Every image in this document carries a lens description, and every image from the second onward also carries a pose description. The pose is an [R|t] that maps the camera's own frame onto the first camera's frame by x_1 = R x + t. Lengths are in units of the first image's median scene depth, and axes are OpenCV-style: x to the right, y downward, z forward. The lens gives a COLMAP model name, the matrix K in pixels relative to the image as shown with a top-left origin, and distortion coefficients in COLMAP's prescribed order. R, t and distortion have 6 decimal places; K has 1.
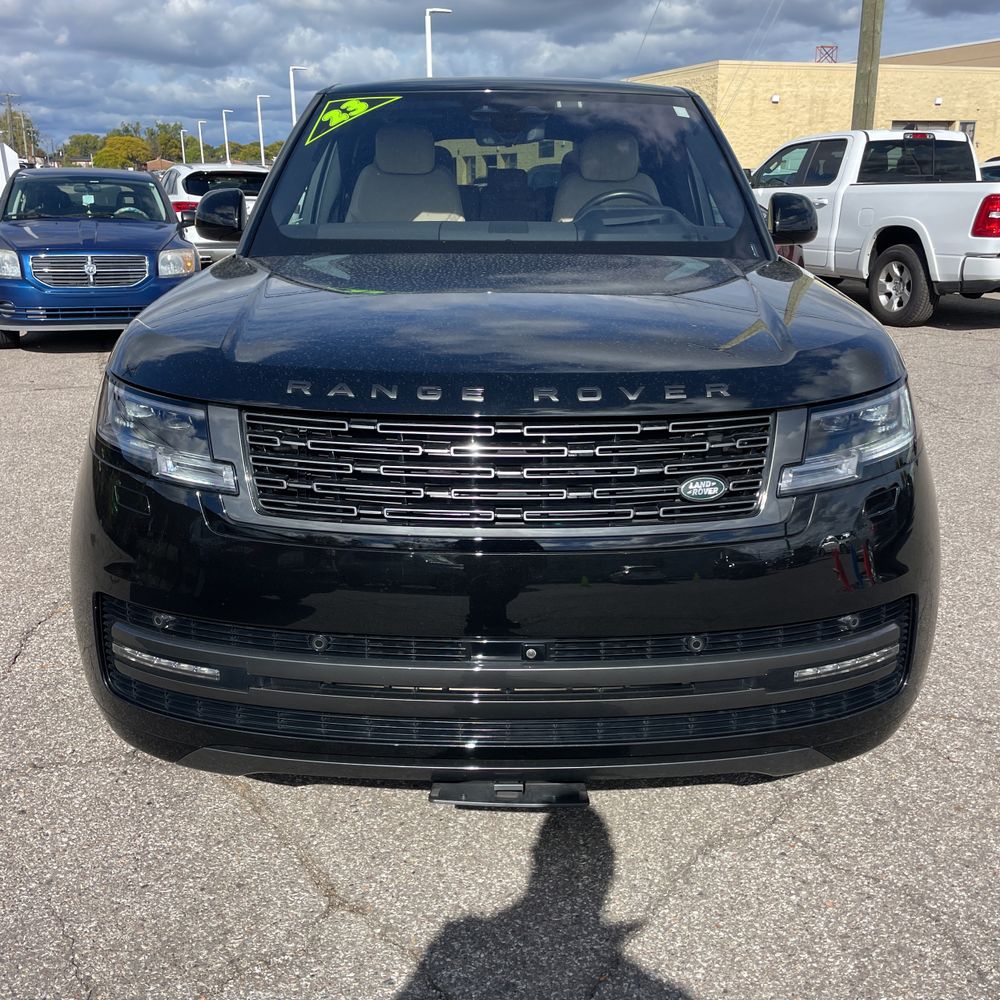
lens RADIAL K [[1011.3, 0, 495.6], [0, 1011.3, 487.9], [0, 0, 1]] dist [0.065316, -0.079646]
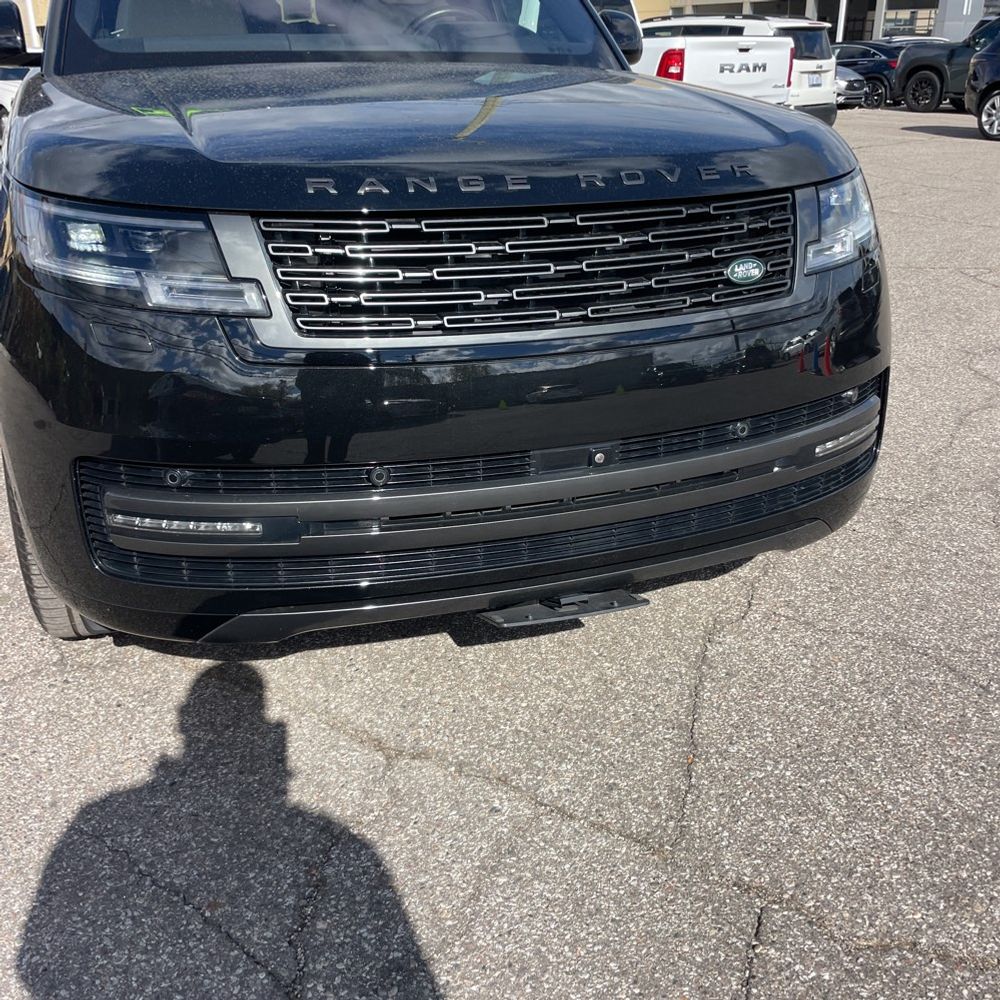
lens RADIAL K [[1011.3, 0, 495.6], [0, 1011.3, 487.9], [0, 0, 1]] dist [0.065316, -0.079646]
pose [[0.945598, -0.131639, 0.297517, -0.172676], [0.098594, 0.987430, 0.123538, 0.031161], [-0.310040, -0.087484, 0.946690, 0.056728]]
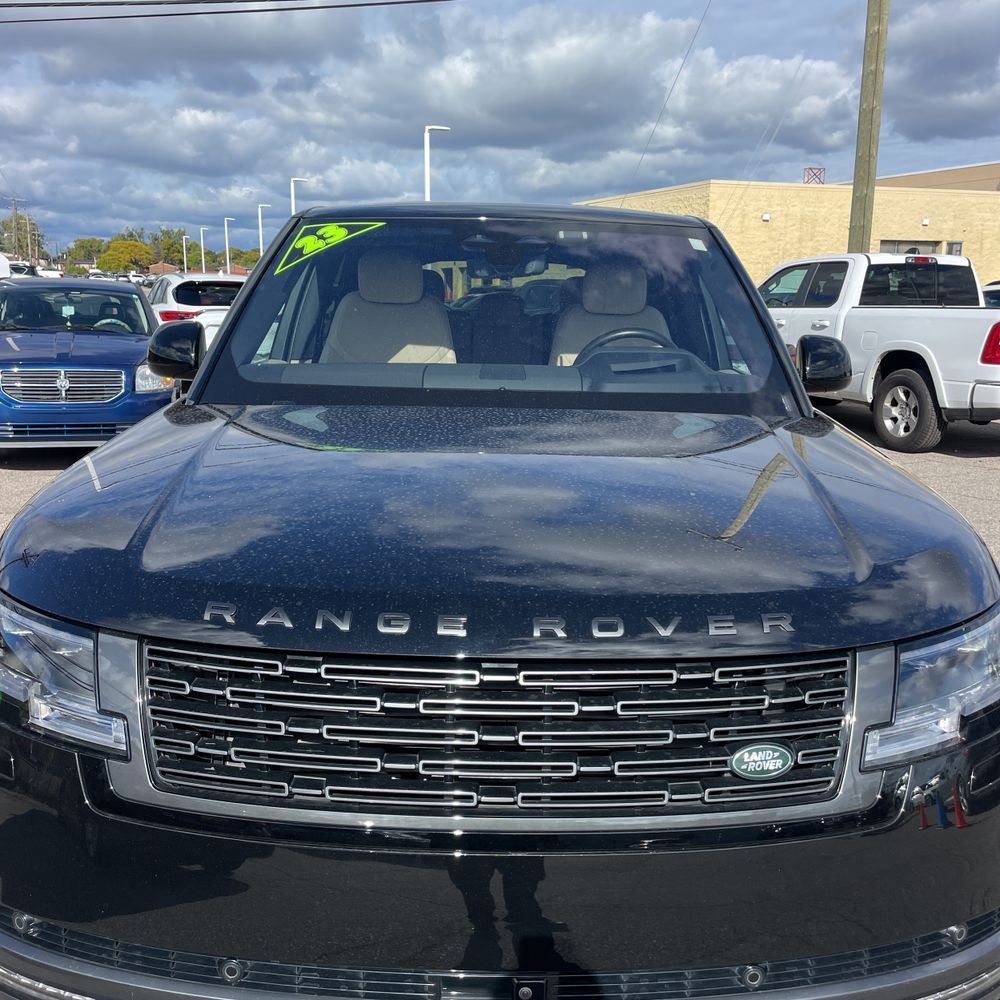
lens RADIAL K [[1014.4, 0, 493.6], [0, 1014.4, 505.1], [0, 0, 1]] dist [0.053995, -0.050954]
pose [[0.999859, 0.015713, 0.005965, 0.001261], [-0.015159, 0.996372, -0.083744, -0.059119], [-0.007259, 0.083642, 0.996469, 0.120748]]
